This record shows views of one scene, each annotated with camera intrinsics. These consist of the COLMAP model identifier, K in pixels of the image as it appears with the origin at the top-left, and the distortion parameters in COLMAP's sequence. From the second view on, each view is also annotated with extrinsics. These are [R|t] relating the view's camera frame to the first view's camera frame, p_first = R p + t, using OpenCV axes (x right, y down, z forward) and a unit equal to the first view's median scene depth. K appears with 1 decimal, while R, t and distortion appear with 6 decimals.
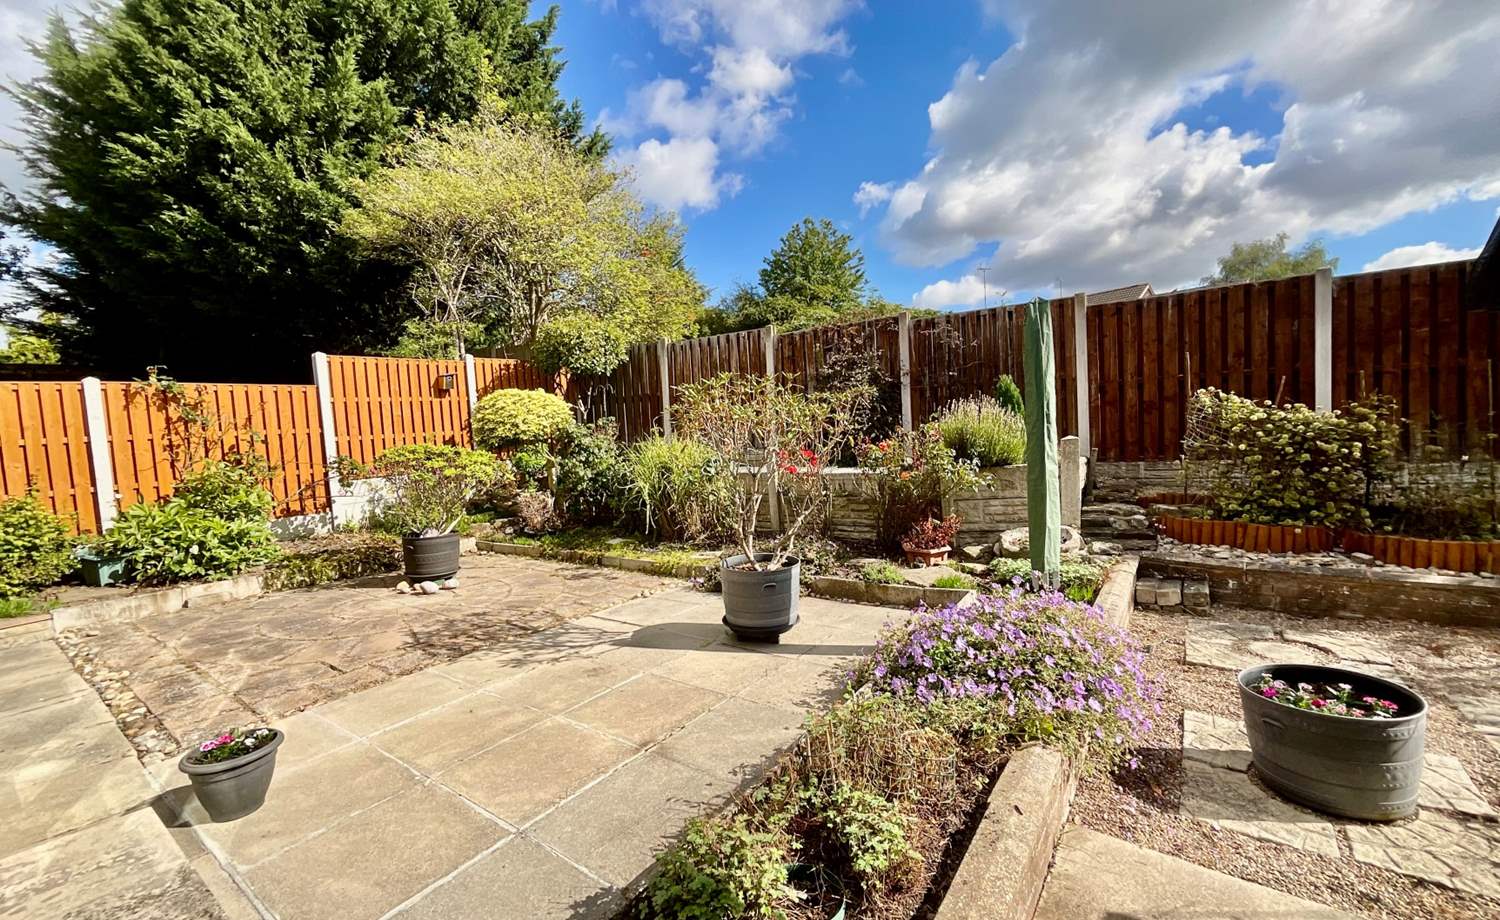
lens RADIAL K [[641.7, 0, 751.3], [0, 641.7, 465.1], [0, 0, 1]] dist [-0.000481, -0.000372]
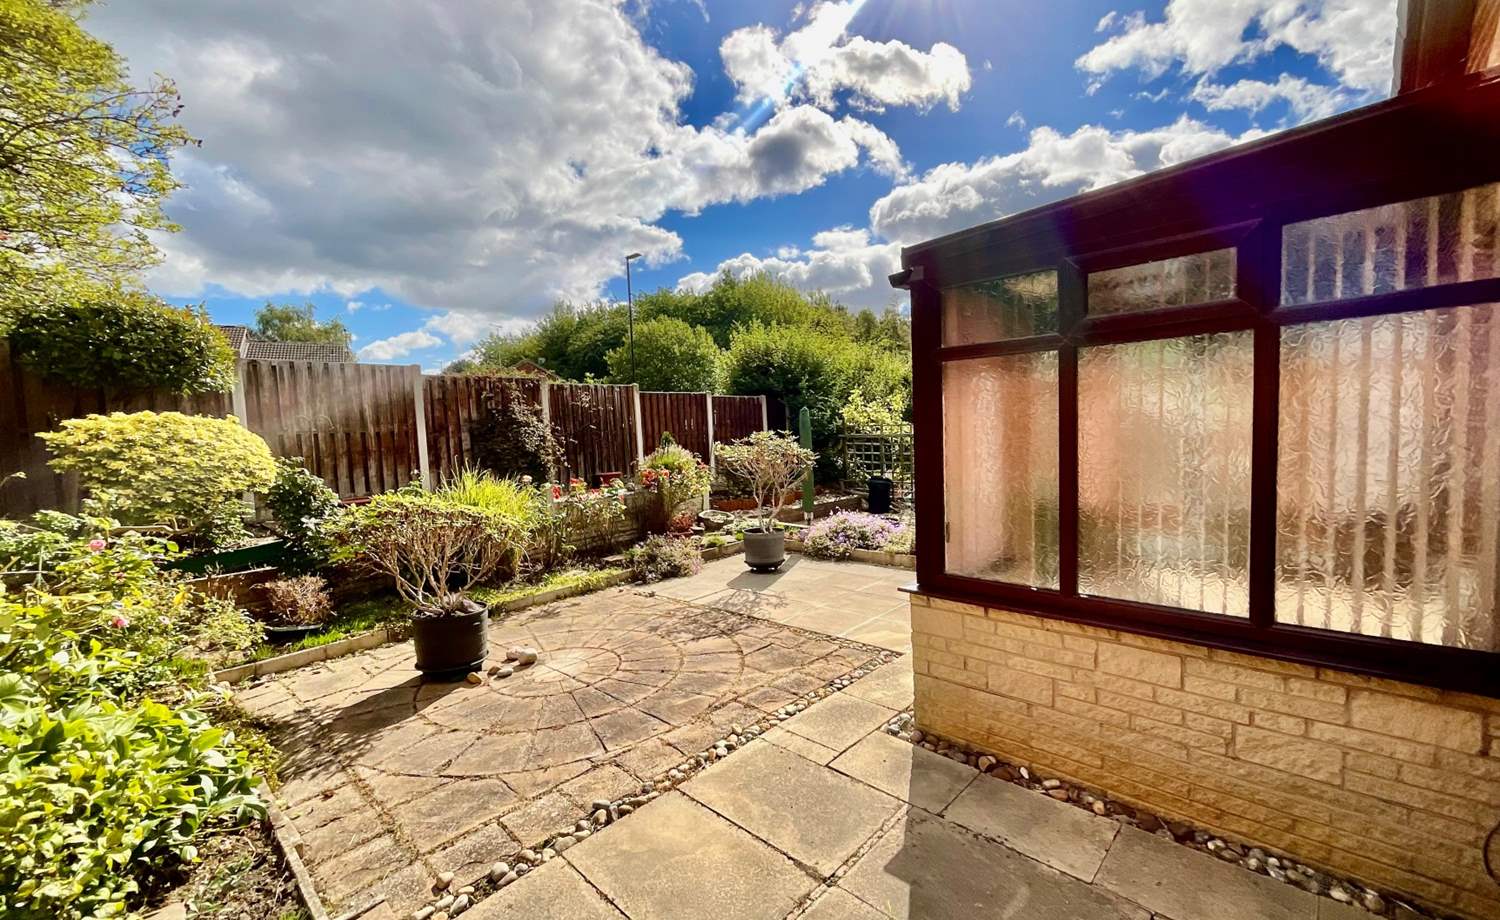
lens RADIAL K [[641.7, 0, 750.9], [0, 641.7, 460.5], [0, 0, 1]] dist [-0.000481, -0.000372]
pose [[0.107994, -0.024559, 0.993848, -1.799208], [0.093385, 0.995525, 0.014453, -0.082798], [-0.989756, 0.091250, 0.109804, 0.773569]]
